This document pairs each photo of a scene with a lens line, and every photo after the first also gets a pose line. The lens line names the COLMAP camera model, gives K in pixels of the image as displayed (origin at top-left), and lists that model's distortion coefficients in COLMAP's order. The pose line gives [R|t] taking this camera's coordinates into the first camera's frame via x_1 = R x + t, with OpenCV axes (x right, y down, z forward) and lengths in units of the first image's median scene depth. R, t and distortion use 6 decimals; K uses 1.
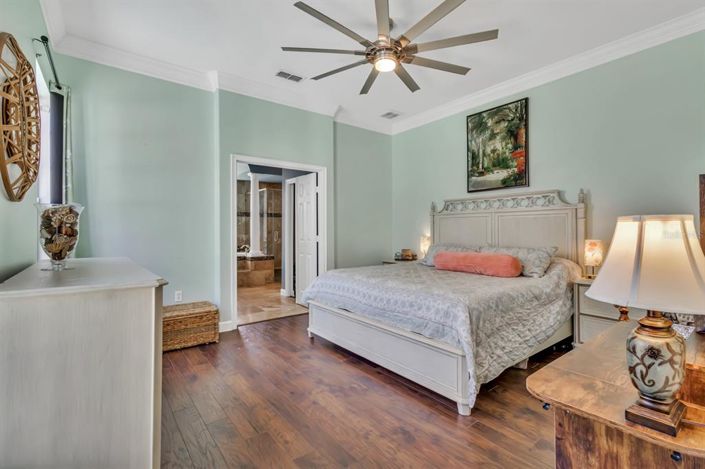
lens RADIAL K [[327.9, 0, 355.9], [0, 327.9, 229.0], [0, 0, 1]] dist [-0.001044, -0.000138]
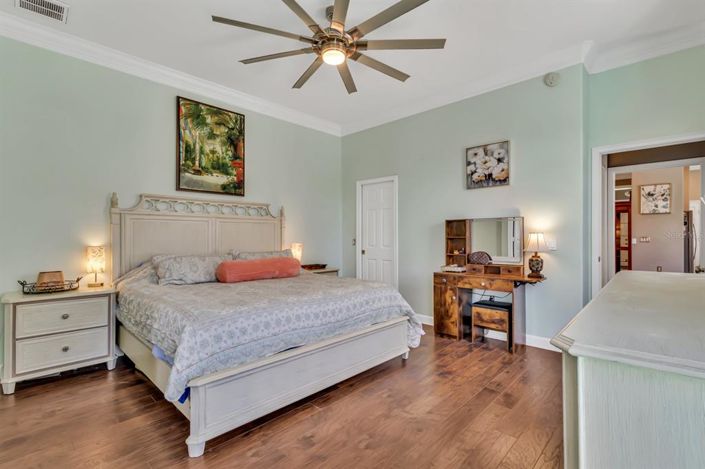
lens RADIAL K [[327.9, 0, 355.8], [0, 327.9, 238.2], [0, 0, 1]] dist [-0.001044, -0.000138]
pose [[-0.150269, -0.001241, 0.988644, -0.574813], [-0.002252, 0.999997, 0.000913, 0.006792], [-0.988643, -0.002089, -0.150272, 0.744368]]
